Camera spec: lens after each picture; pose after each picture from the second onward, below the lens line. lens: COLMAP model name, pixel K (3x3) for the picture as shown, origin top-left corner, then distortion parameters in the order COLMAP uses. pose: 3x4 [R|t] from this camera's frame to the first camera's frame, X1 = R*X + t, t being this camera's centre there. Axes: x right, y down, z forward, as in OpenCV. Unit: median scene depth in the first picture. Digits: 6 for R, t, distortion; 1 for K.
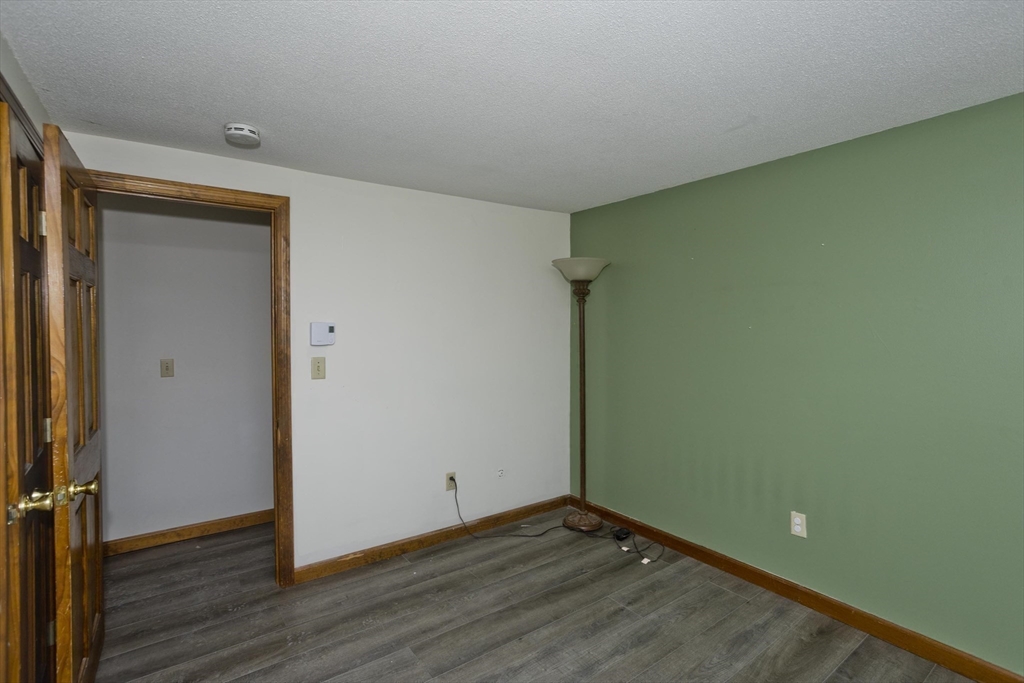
lens RADIAL K [[507.6, 0, 513.2], [0, 507.6, 334.4], [0, 0, 1]] dist [-0.019091, 0.010447]
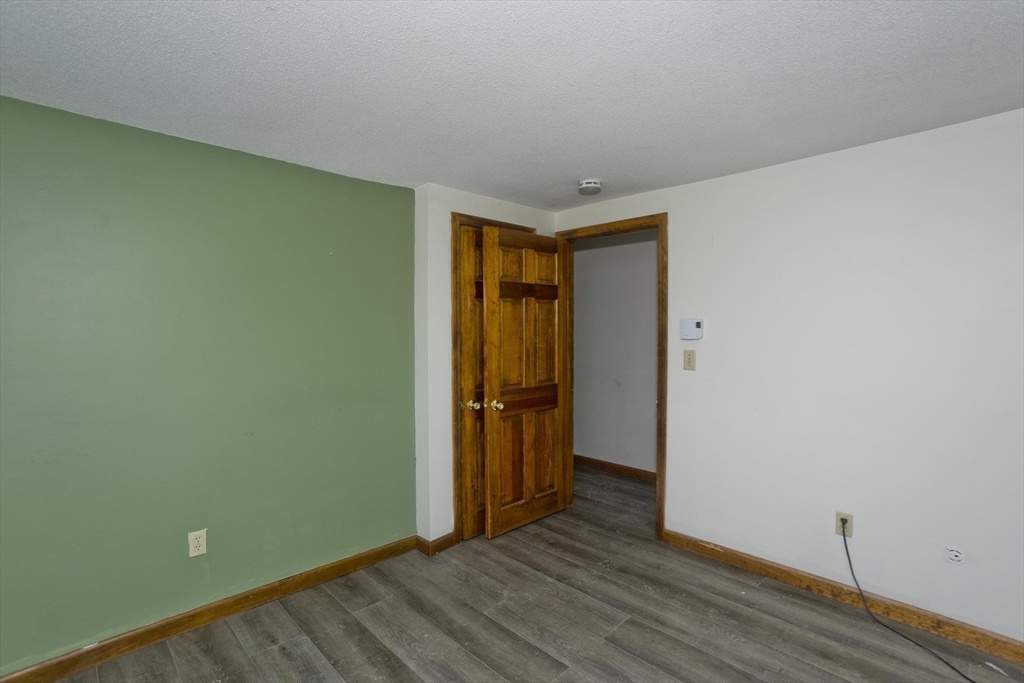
lens RADIAL K [[507.6, 0, 513.4], [0, 507.6, 342.1], [0, 0, 1]] dist [-0.019091, 0.010447]
pose [[0.111223, 0.028411, -0.993389, 0.697364], [-0.012737, 0.999550, 0.027161, 0.002852], [0.993714, 0.009632, 0.111535, 0.523826]]
